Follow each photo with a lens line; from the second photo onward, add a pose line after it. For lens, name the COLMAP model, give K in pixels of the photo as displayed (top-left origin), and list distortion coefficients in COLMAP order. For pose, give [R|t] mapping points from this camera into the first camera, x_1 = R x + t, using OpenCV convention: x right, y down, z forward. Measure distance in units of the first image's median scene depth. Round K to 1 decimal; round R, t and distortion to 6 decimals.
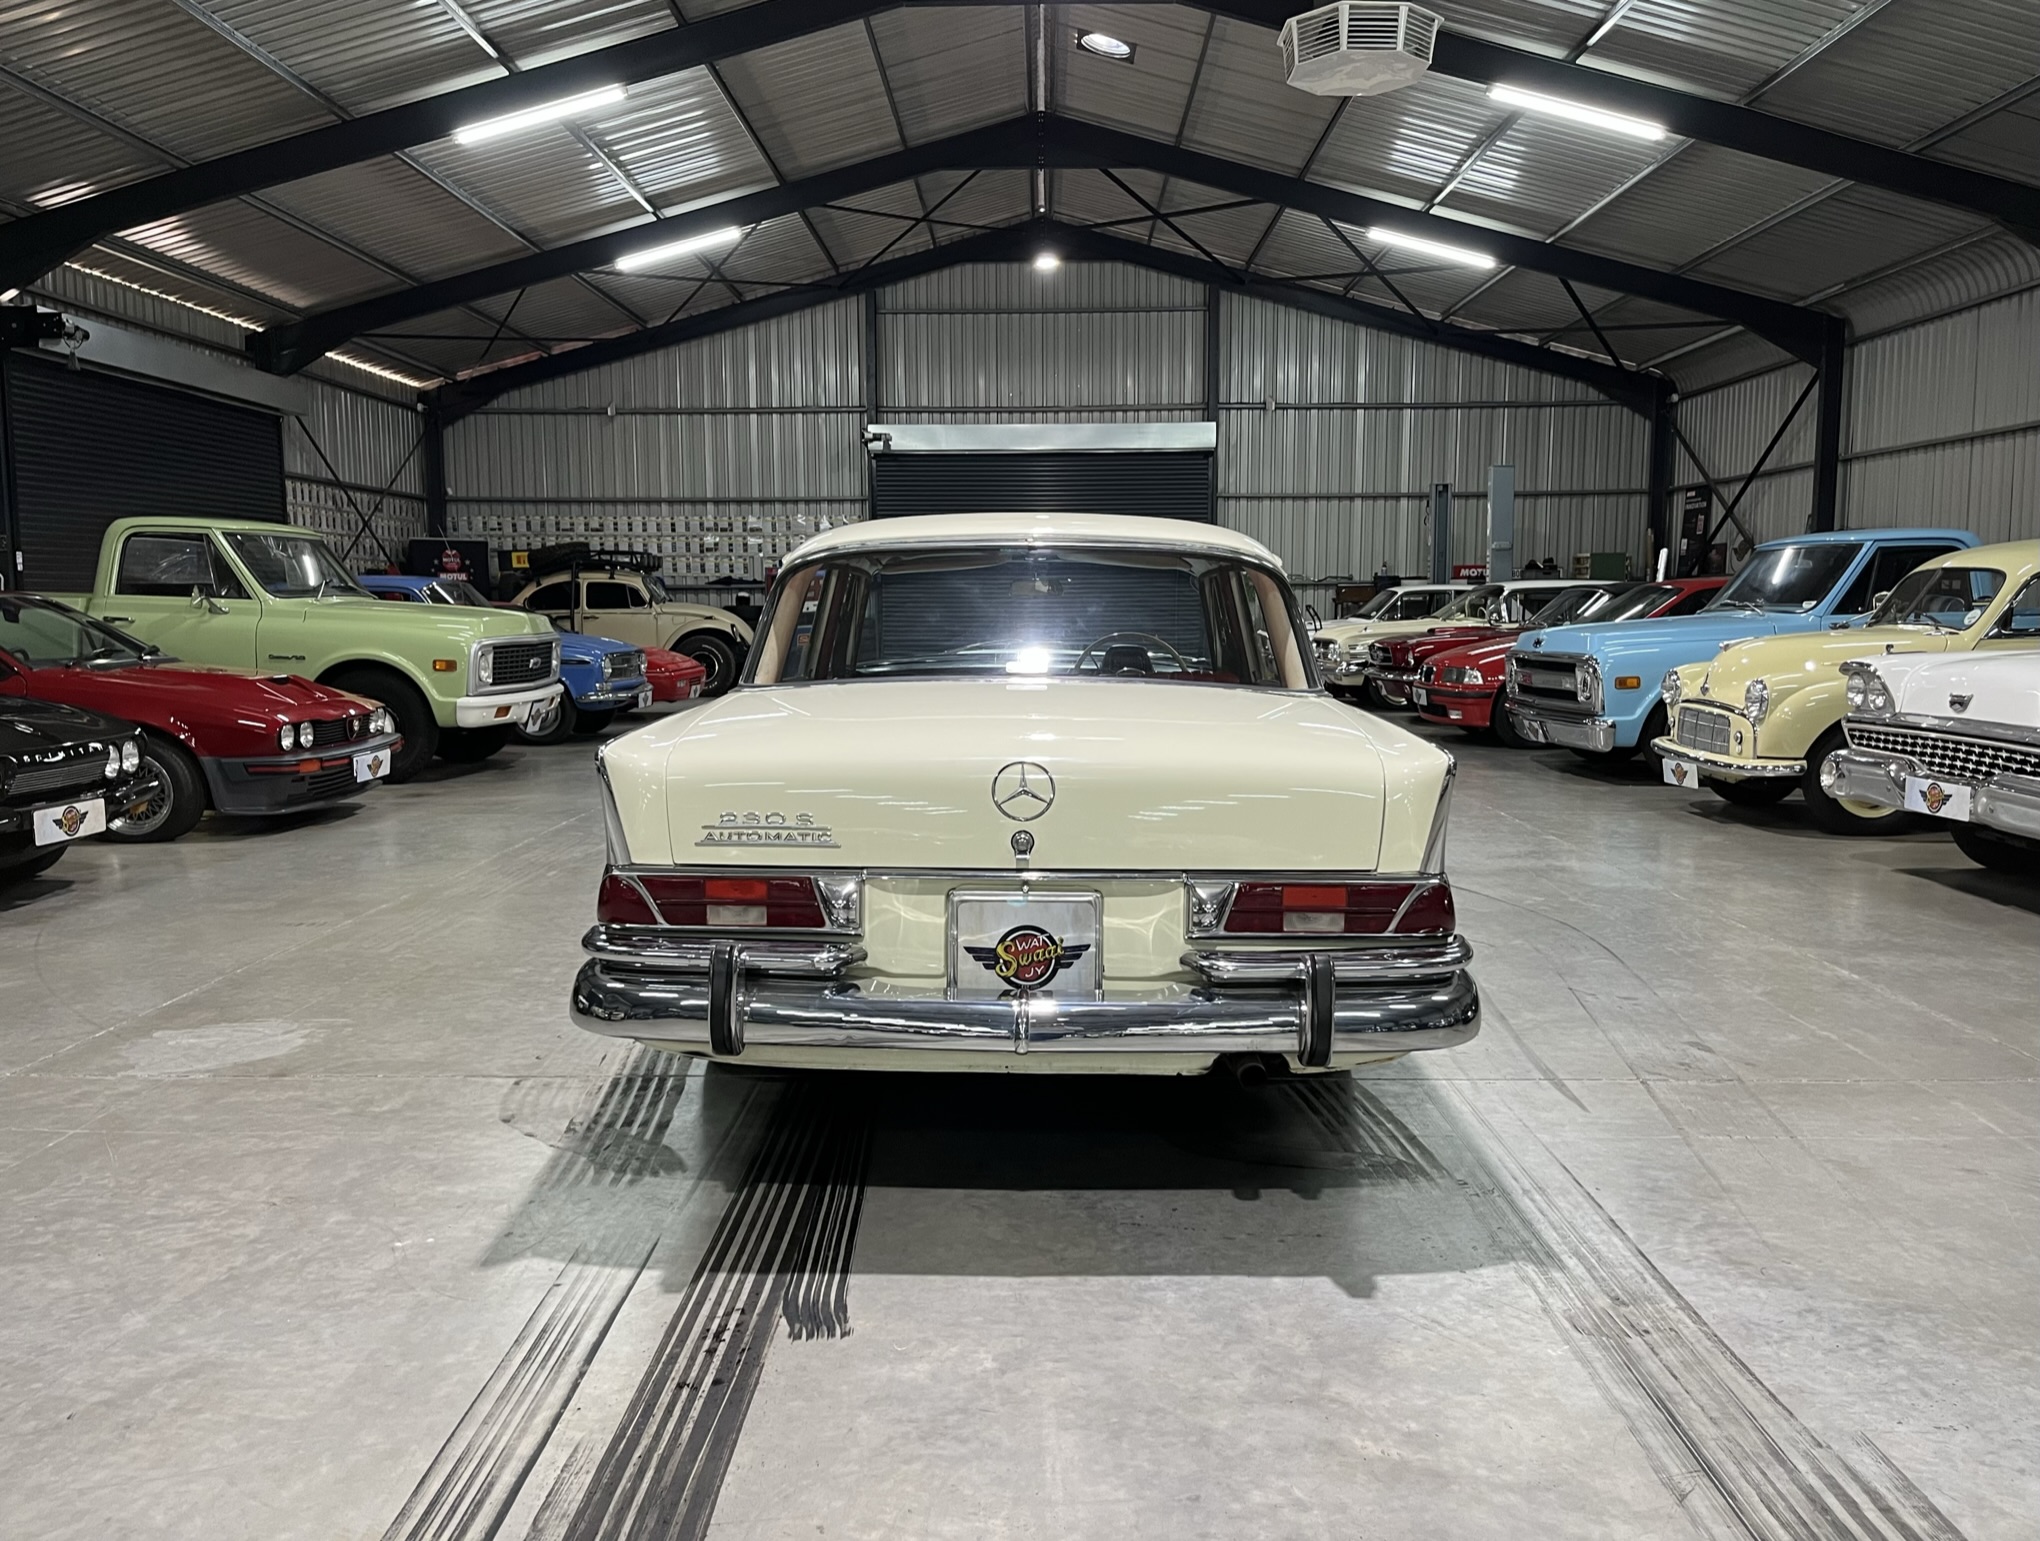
lens RADIAL K [[1606.8, 0, 1011.6], [0, 1606.8, 778.0], [0, 0, 1]] dist [0.068334, -0.087546]
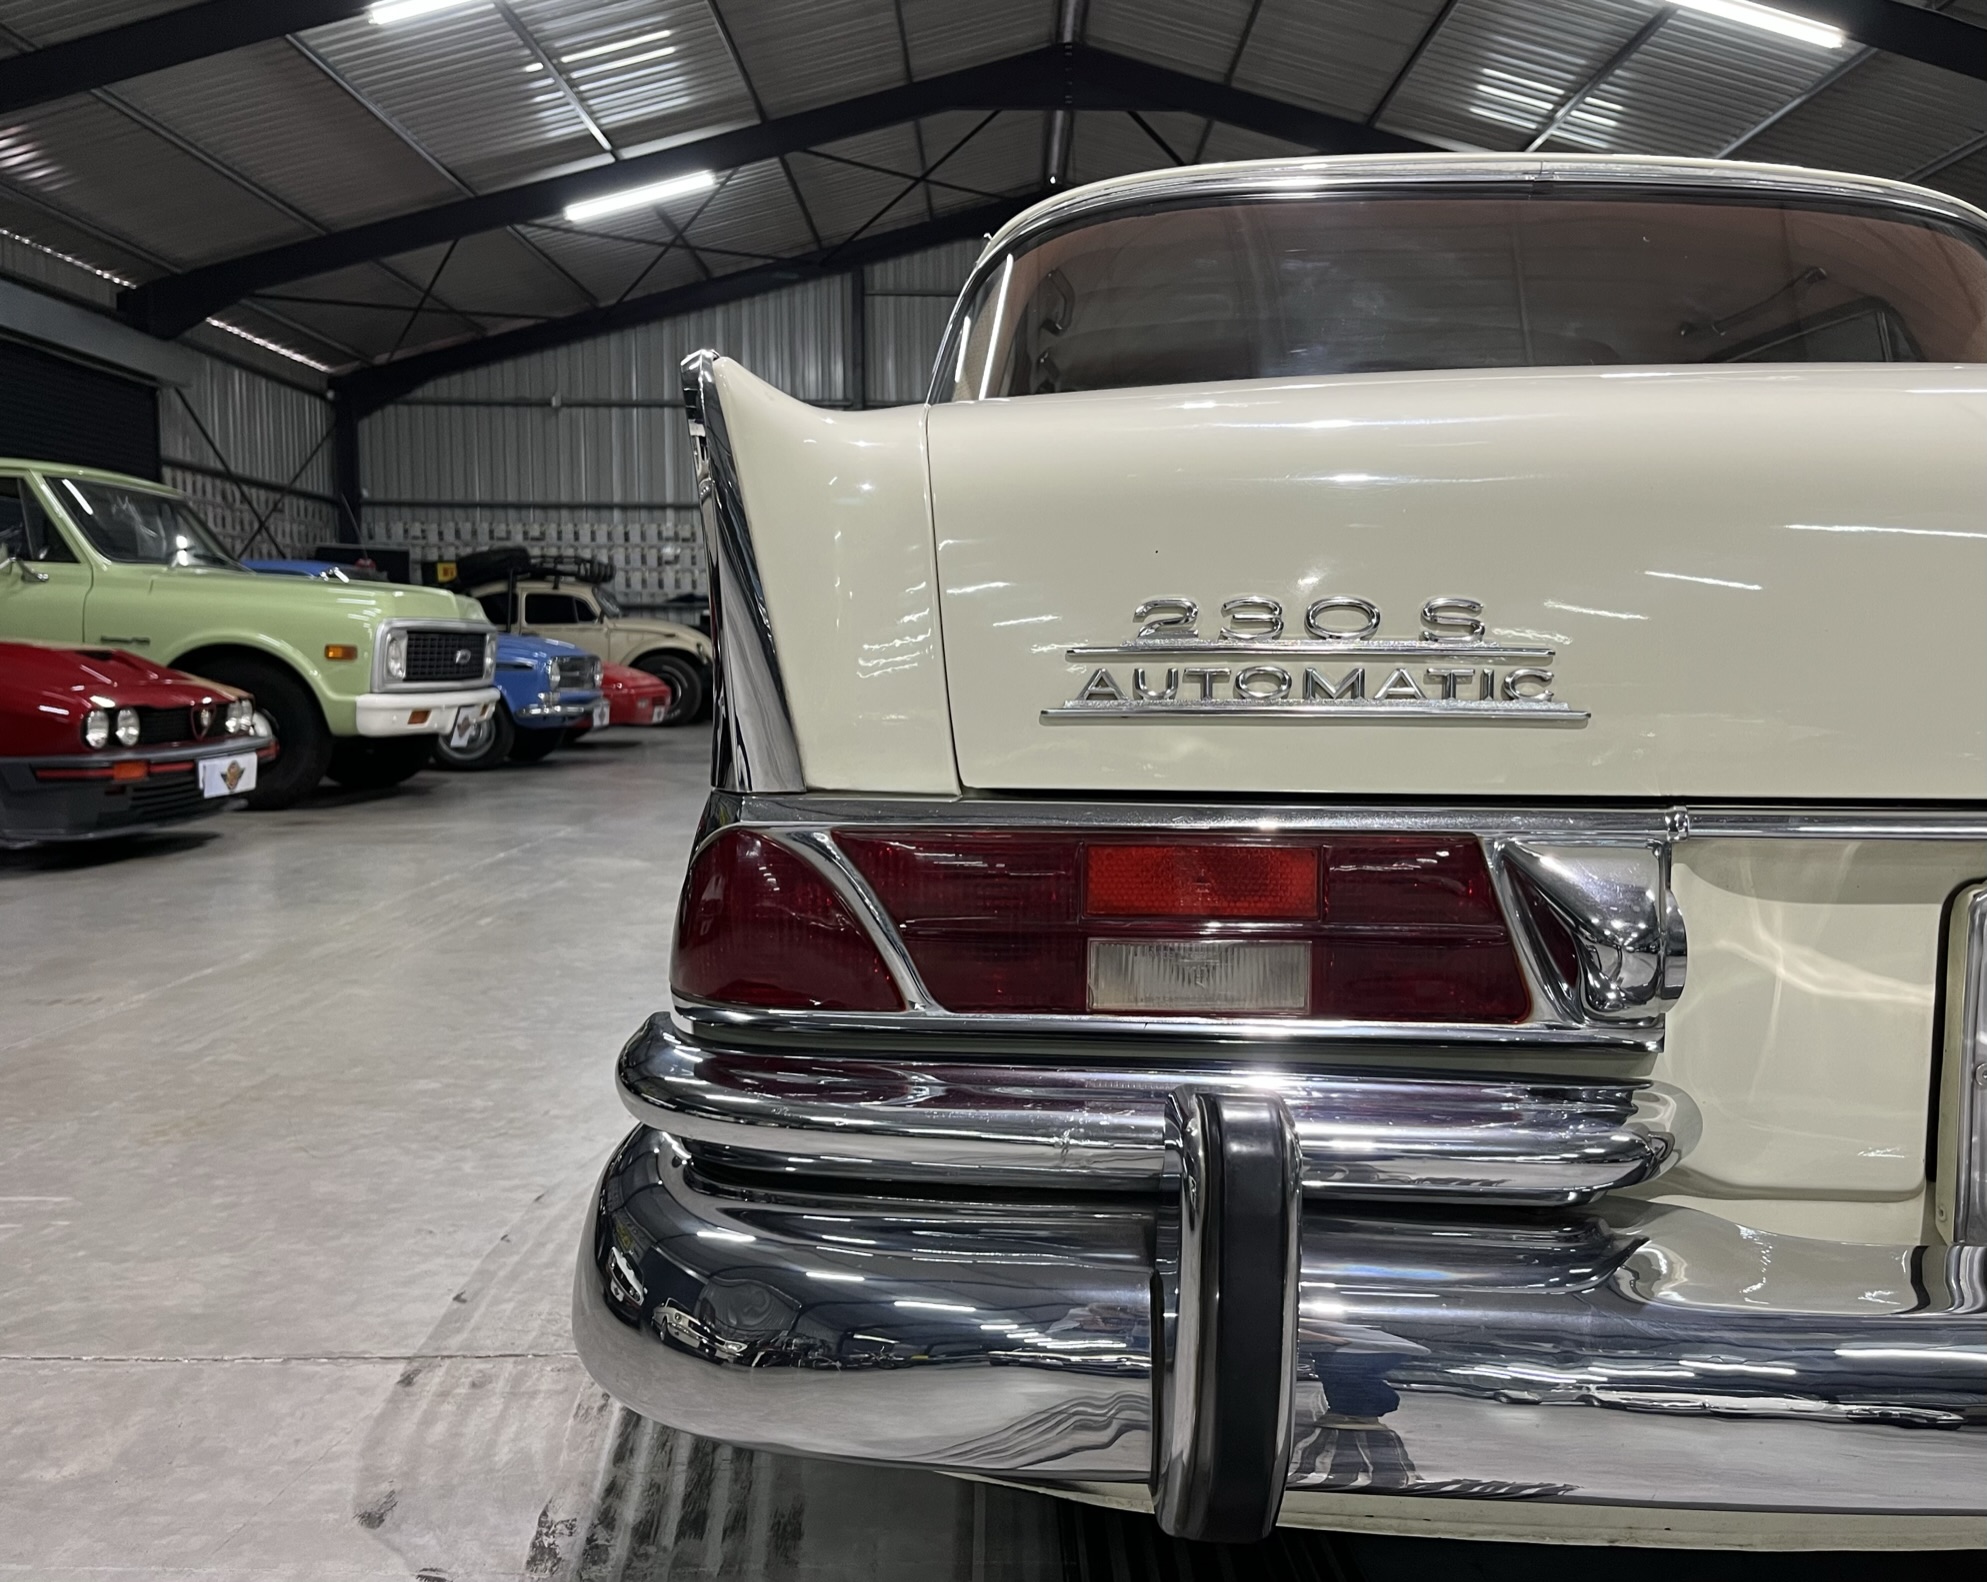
lens RADIAL K [[1647.2, 0, 1040.2], [0, 1647.2, 788.5], [0, 0, 1]] dist [0.054103, -0.063673]
pose [[0.998813, 0.000662, 0.048702, -0.038960], [0.000920, 0.999472, -0.032465, 0.011558], [-0.048697, 0.032471, 0.998286, 0.133219]]
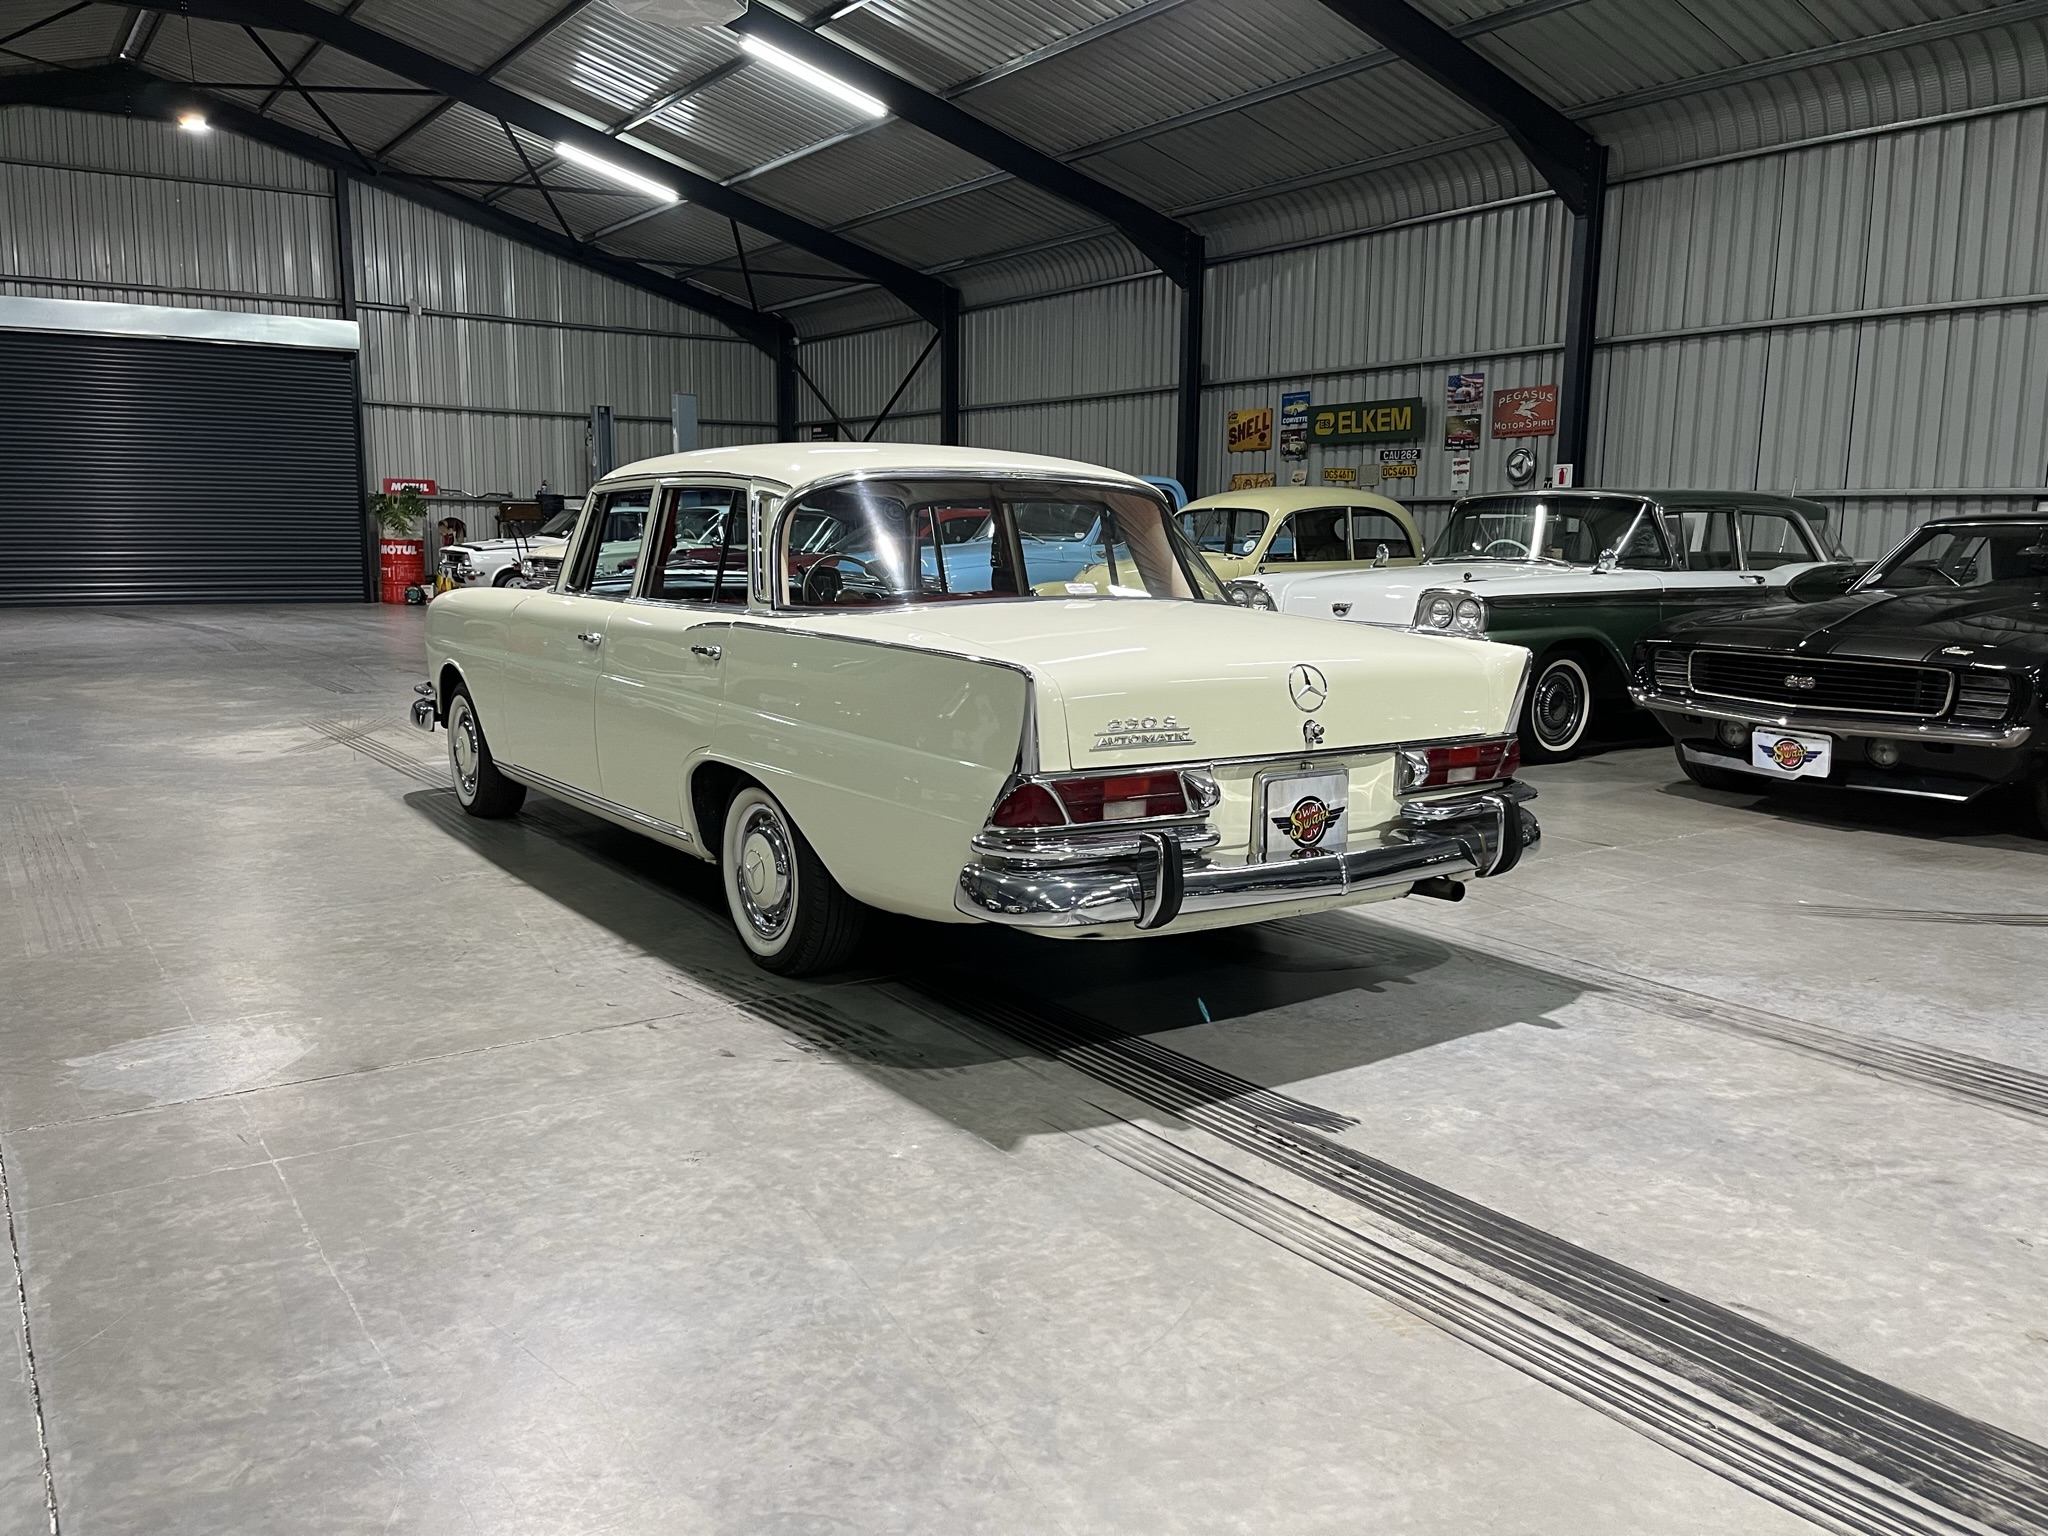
lens RADIAL K [[1585.4, 0, 1025.0], [0, 1585.4, 776.7], [0, 0, 1]] dist [0.081650, -0.117238]
pose [[0.799507, -0.079991, 0.595307, -0.164825], [0.049548, 0.996498, 0.067354, -0.003148], [-0.598610, -0.024354, 0.800670, 0.026653]]
